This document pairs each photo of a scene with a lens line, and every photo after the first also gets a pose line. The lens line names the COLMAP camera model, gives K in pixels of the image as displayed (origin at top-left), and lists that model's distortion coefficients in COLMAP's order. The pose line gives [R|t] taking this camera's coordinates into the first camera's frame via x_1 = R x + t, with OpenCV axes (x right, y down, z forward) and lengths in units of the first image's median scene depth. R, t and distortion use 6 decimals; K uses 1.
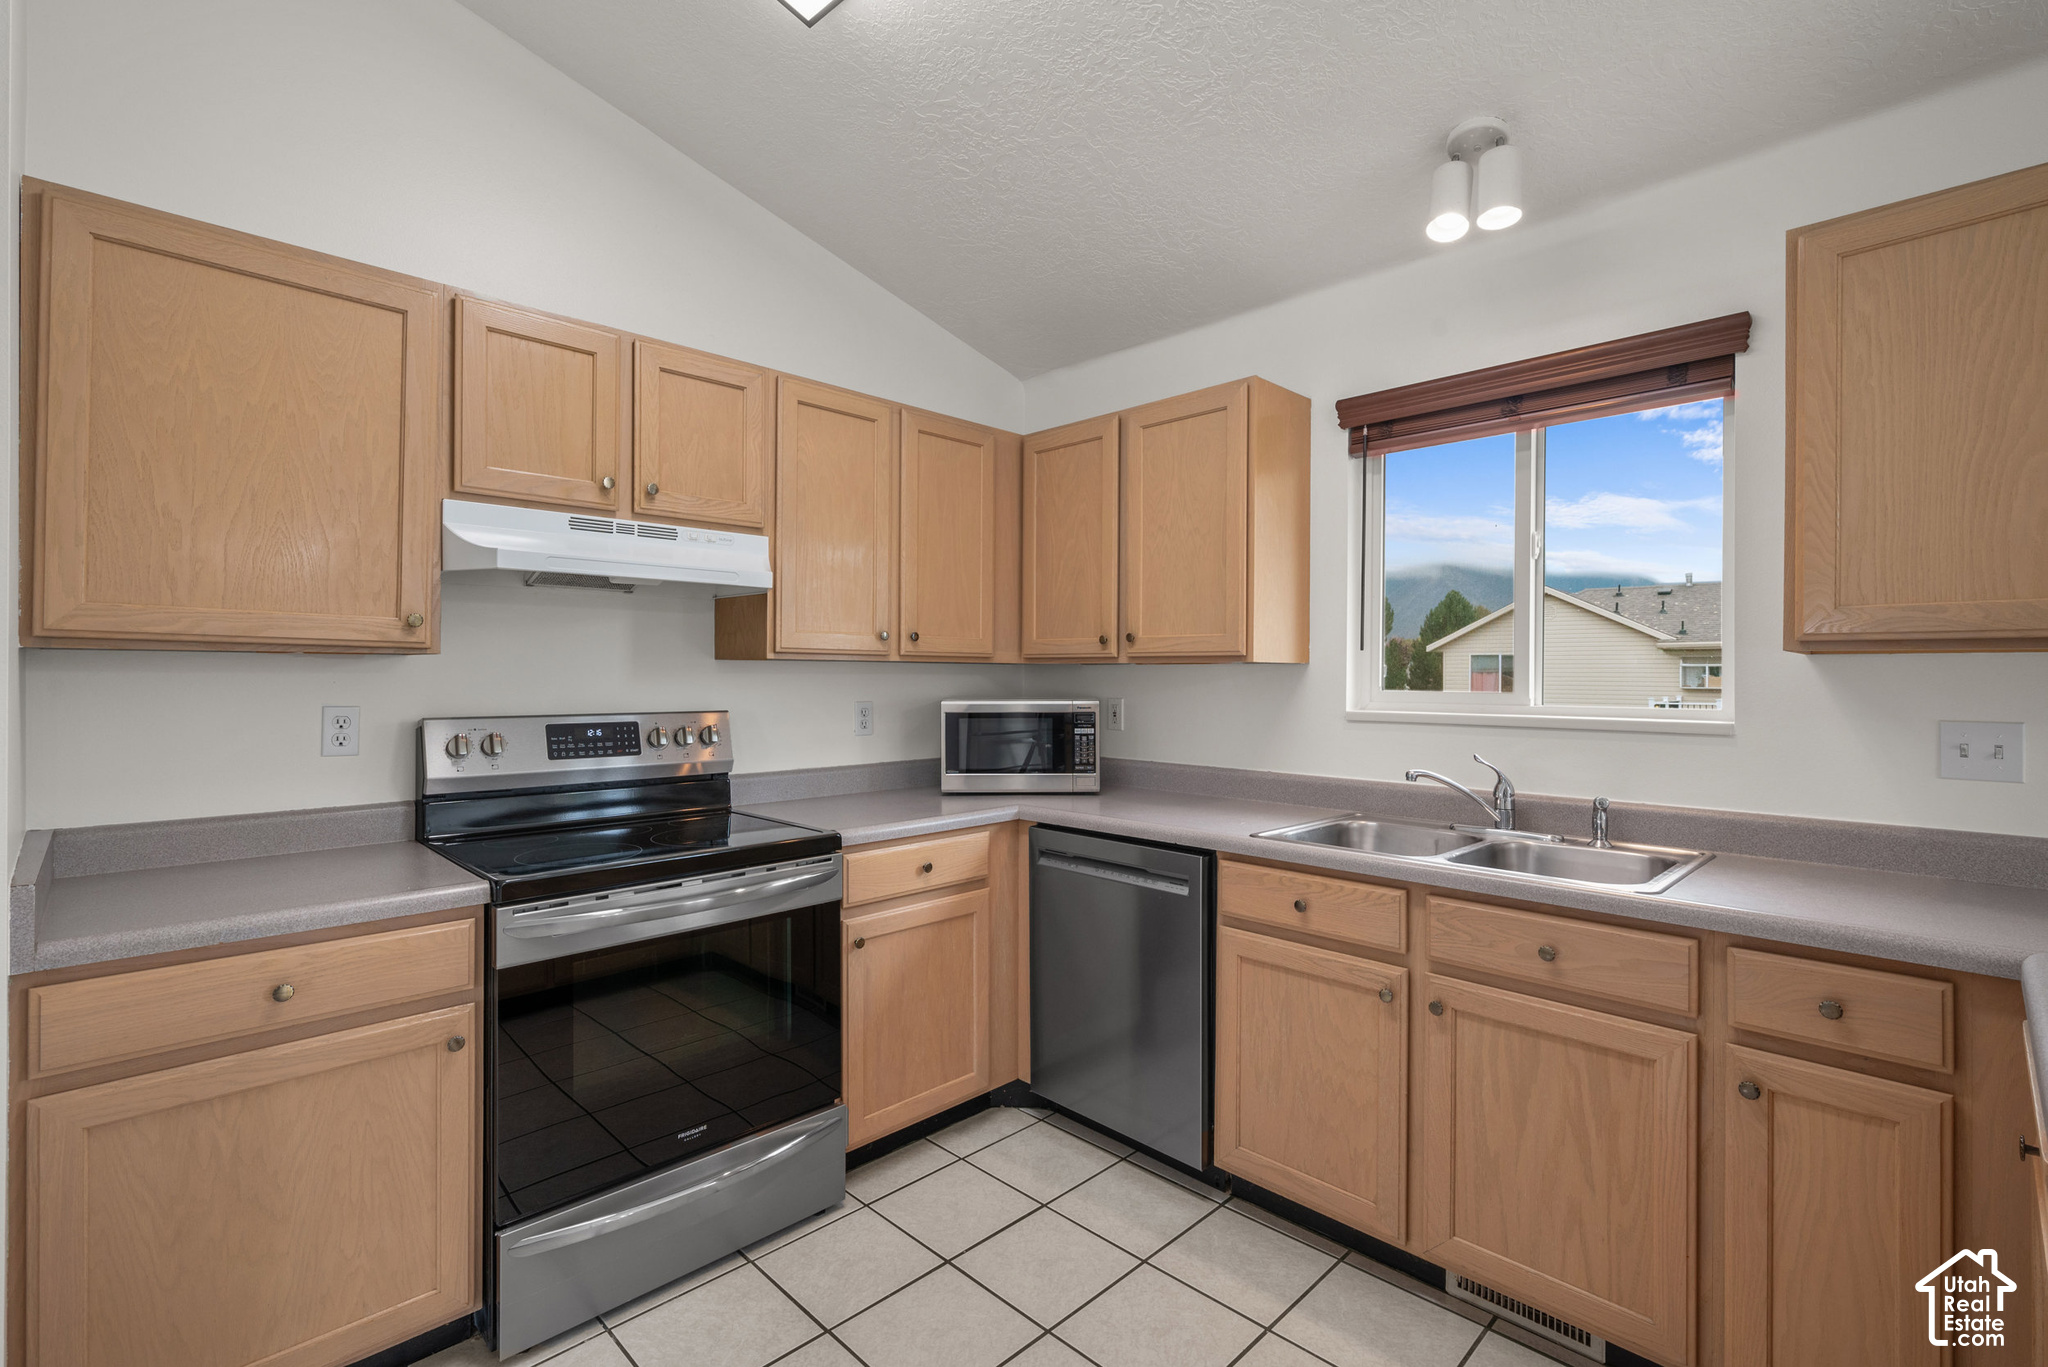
lens RADIAL K [[929.0, 0, 1031.7], [0, 929.0, 671.6], [0, 0, 1]] dist [0.000844, -0.000517]
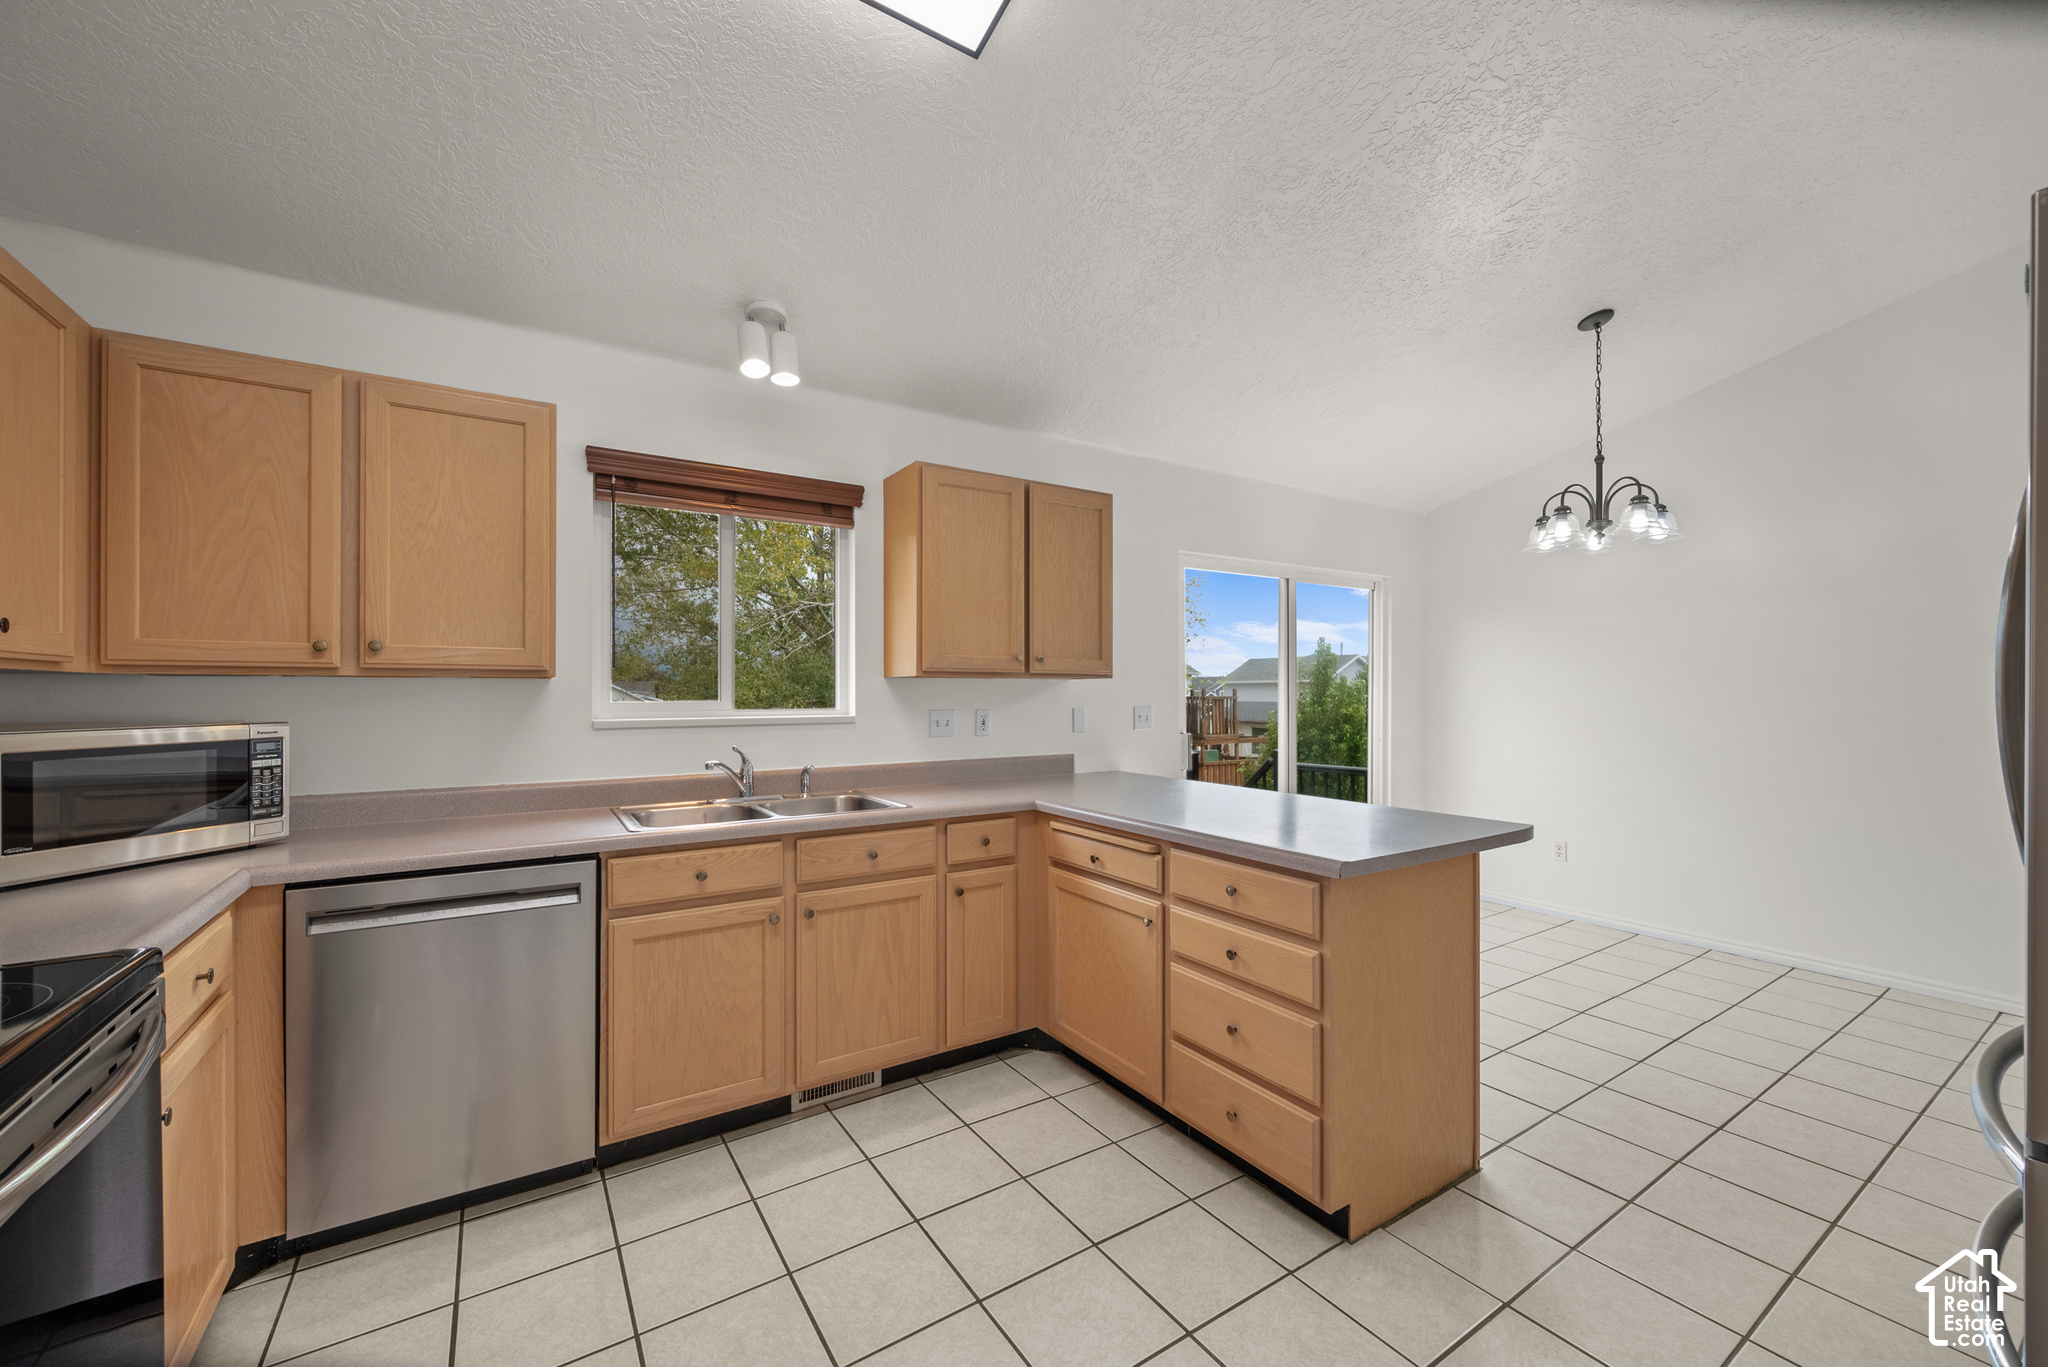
lens RADIAL K [[809.3, 0, 1029.1], [0, 809.3, 688.2], [0, 0, 1]] dist [0.003784, -0.001247]
pose [[0.203665, -0.000870, 0.979040, -0.628770], [-0.001631, 0.999998, 0.001228, 0.000544], [-0.979039, -0.001847, 0.203664, 0.330464]]
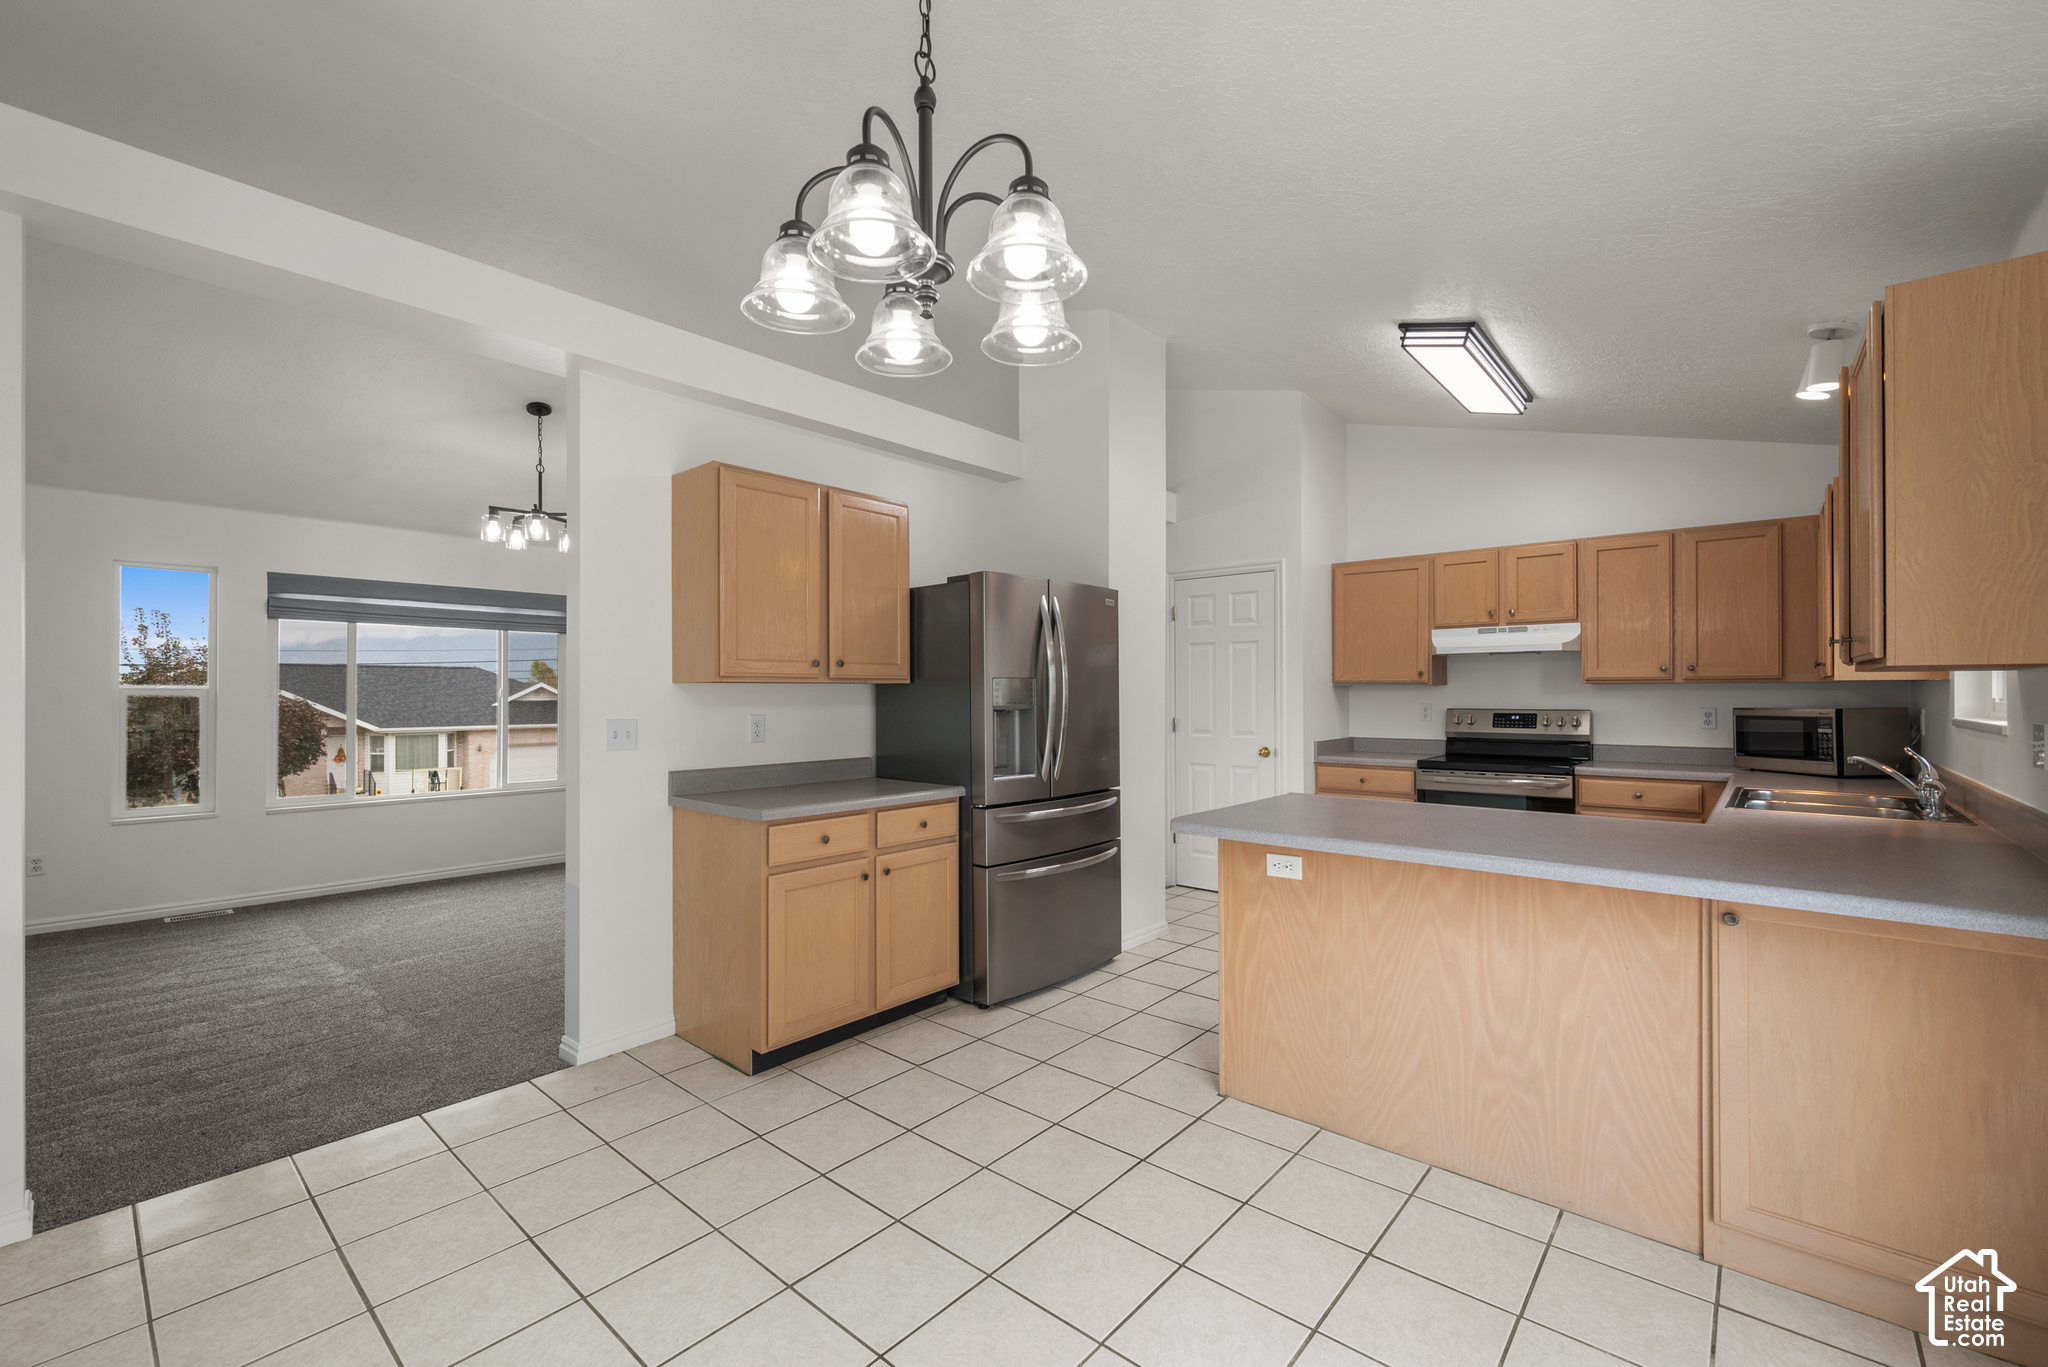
lens RADIAL K [[860.2, 0, 1028.2], [0, 860.2, 686.4], [0, 0, 1]] dist [0.000609, 0.000551]
pose [[0.068336, -0.012485, -0.997584, 1.670886], [0.004629, 0.999915, -0.012197, 0.010811], [0.997652, -0.003784, 0.068388, -0.355044]]
